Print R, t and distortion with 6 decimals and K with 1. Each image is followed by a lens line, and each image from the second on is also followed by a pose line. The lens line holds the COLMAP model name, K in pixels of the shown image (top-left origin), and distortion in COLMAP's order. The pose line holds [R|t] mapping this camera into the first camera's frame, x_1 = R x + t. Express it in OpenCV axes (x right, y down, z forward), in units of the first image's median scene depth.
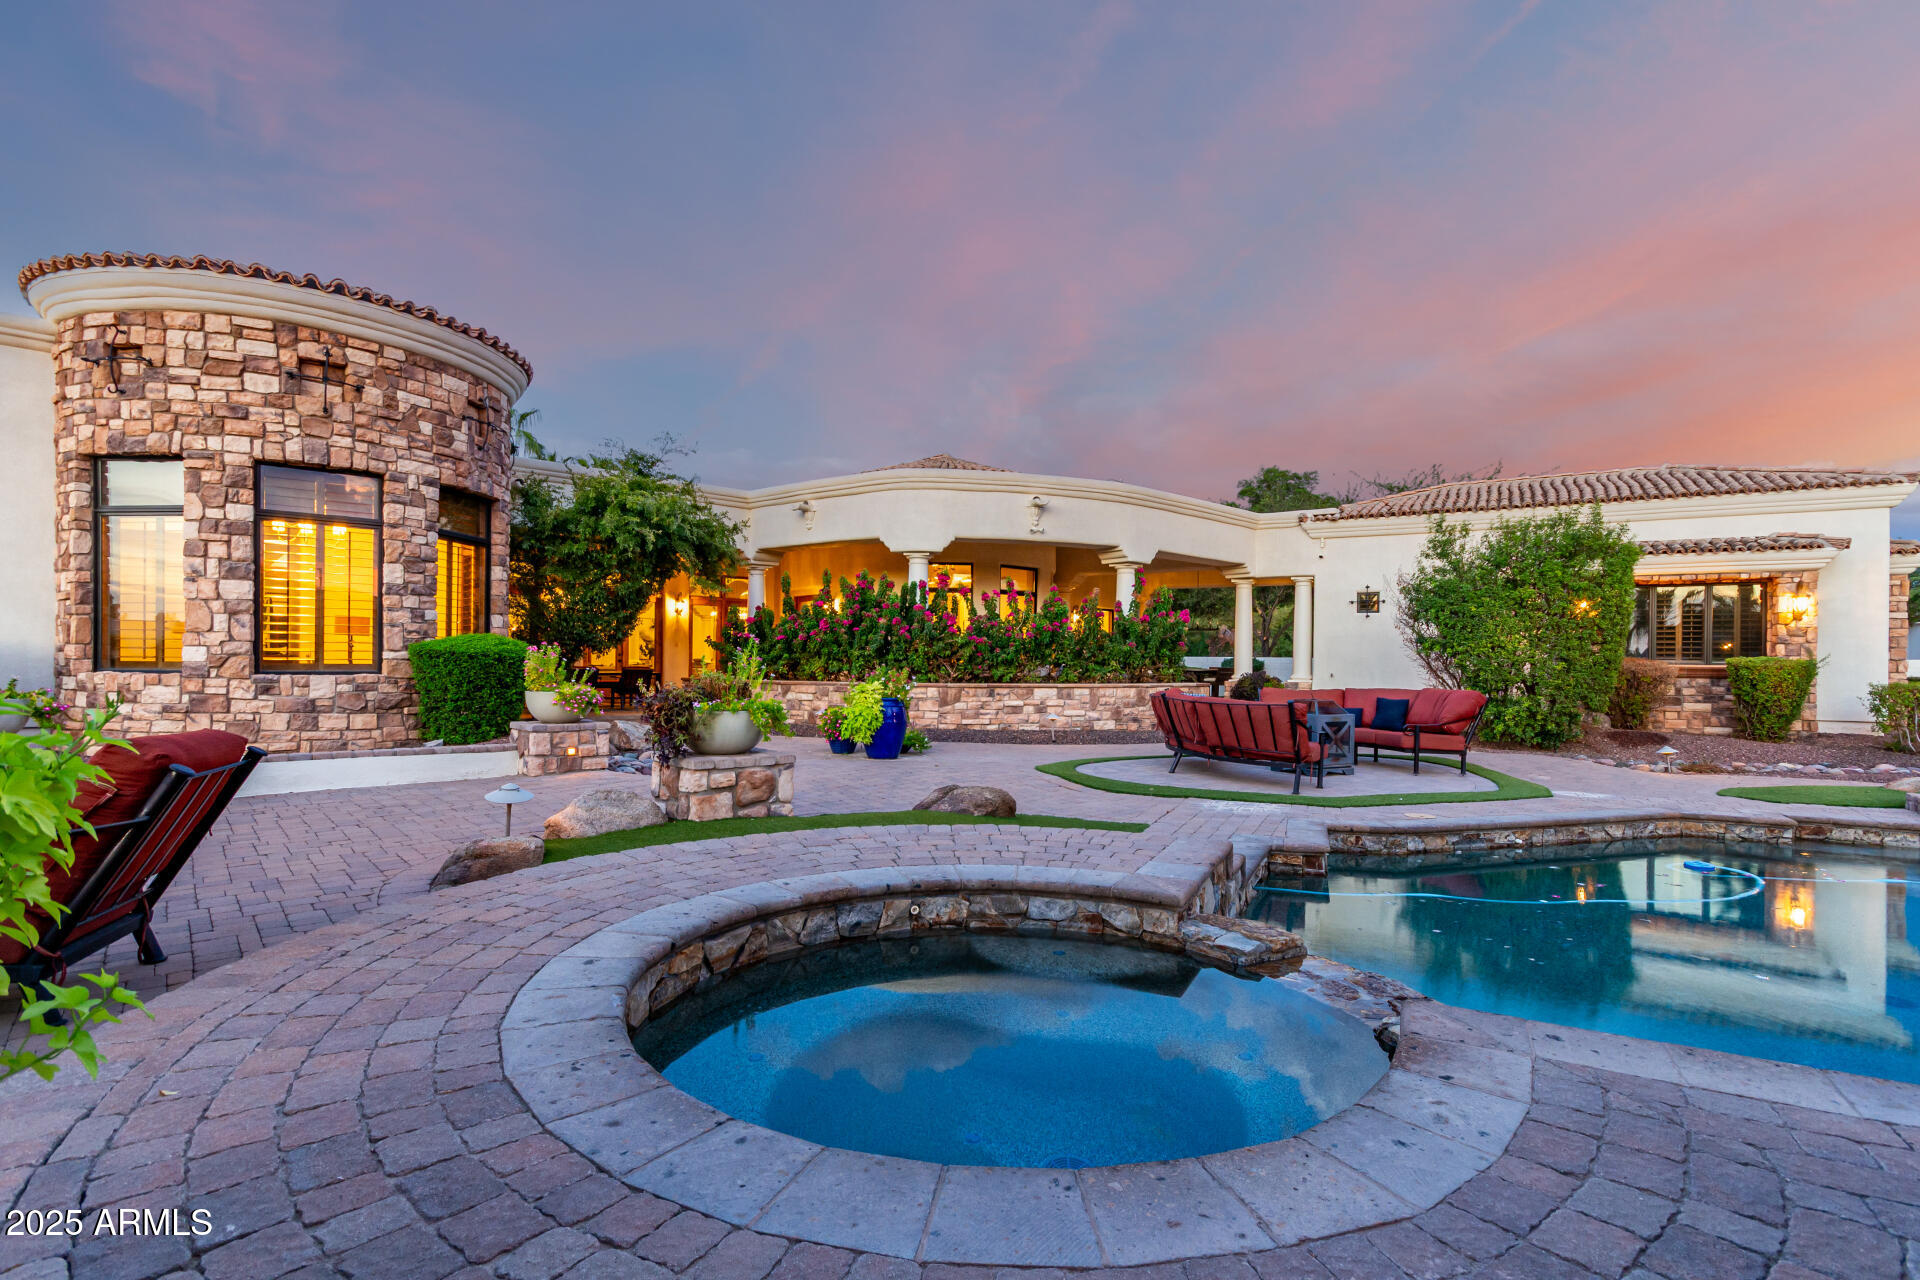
lens RADIAL K [[902.4, 0, 967.6], [0, 902.4, 664.9], [0, 0, 1]] dist [0.010796, 0.000005]
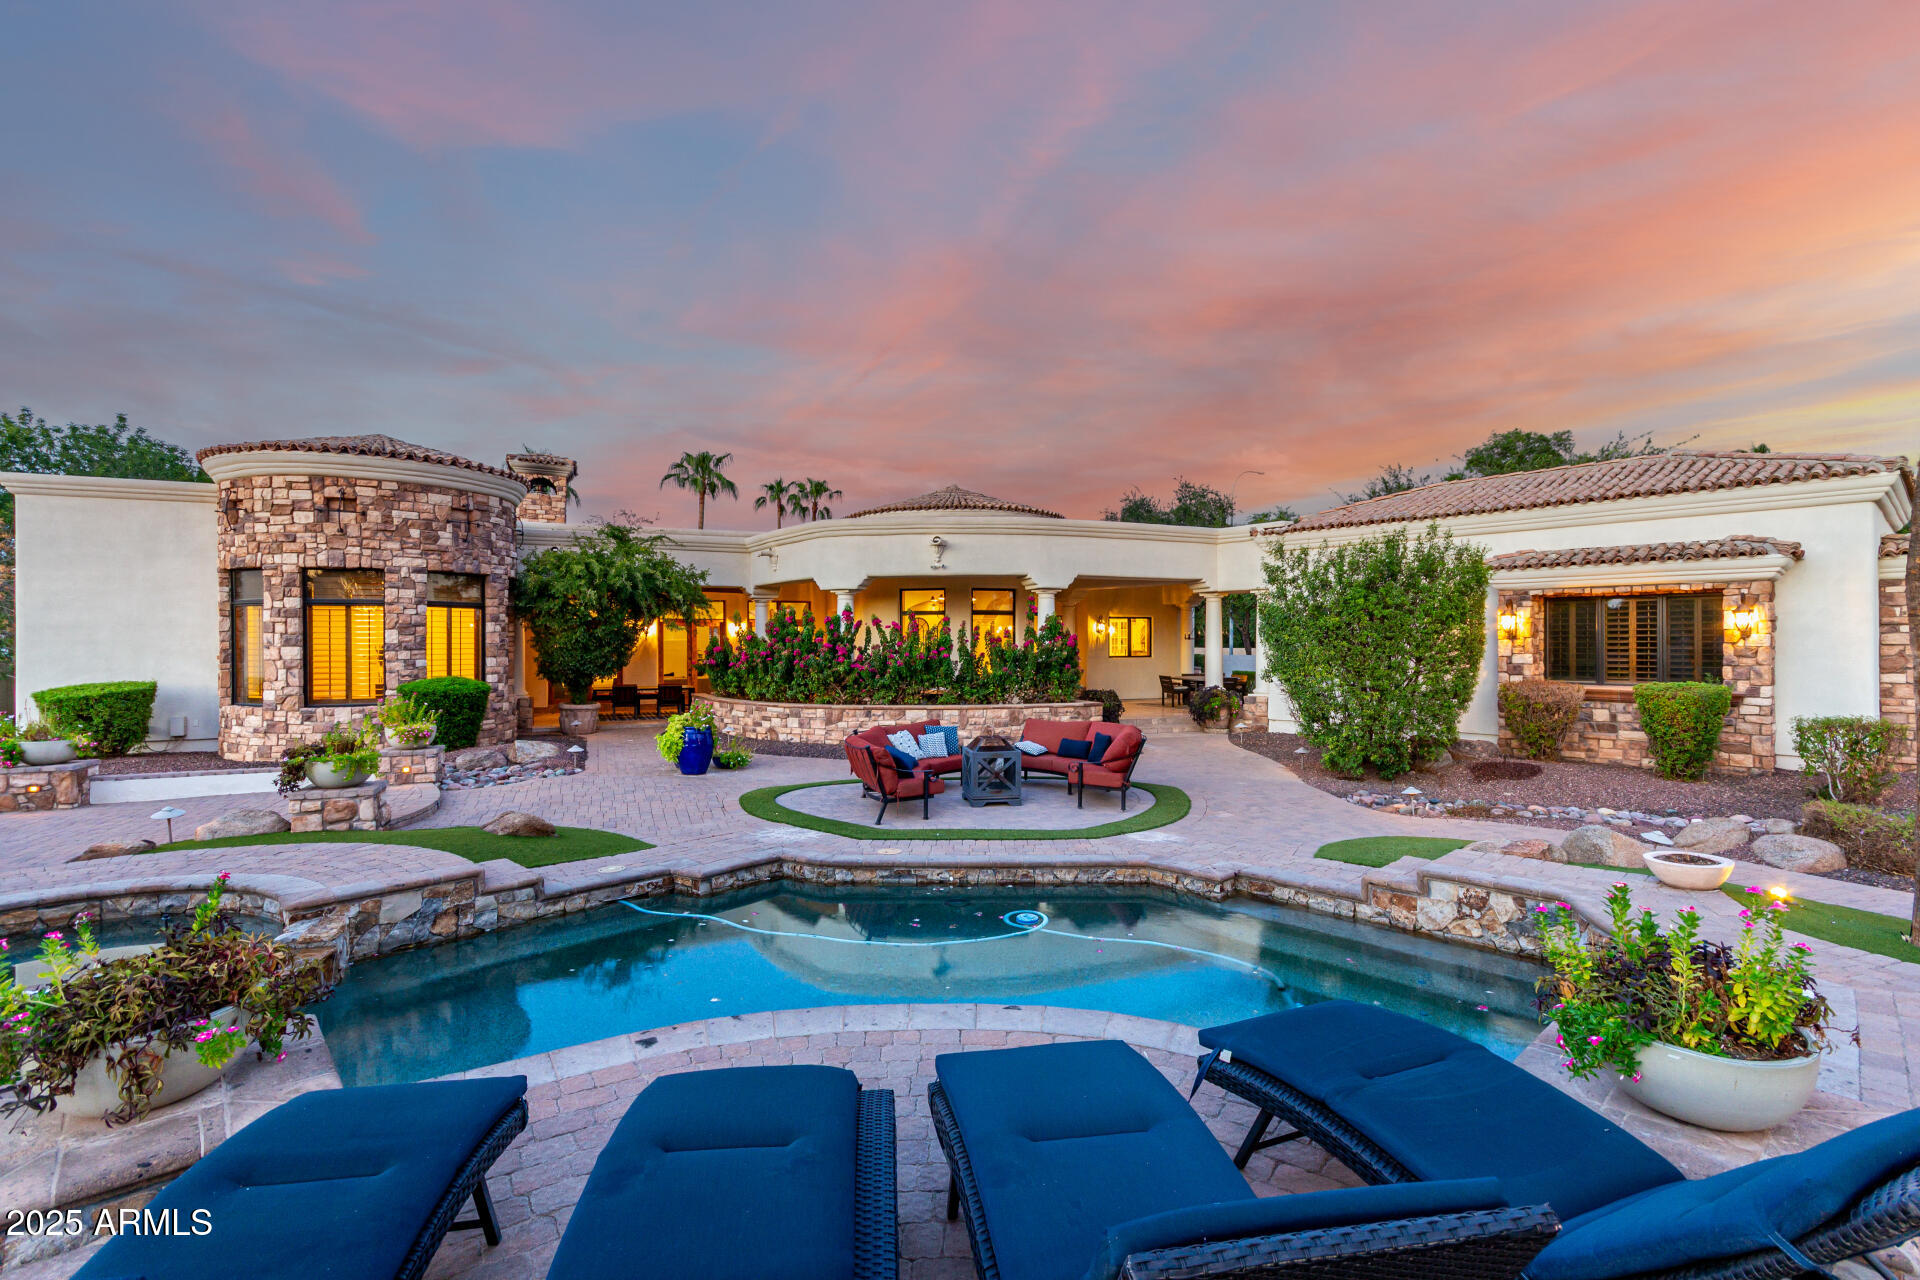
lens RADIAL K [[885.2, 0, 964.0], [0, 885.2, 643.1], [0, 0, 1]] dist [0.007769, 0.001596]
pose [[0.946337, -0.013448, -0.322901, 0.708588], [0.012463, 0.999909, -0.005117, -0.072739], [0.322941, 0.000818, 0.946419, -0.051872]]
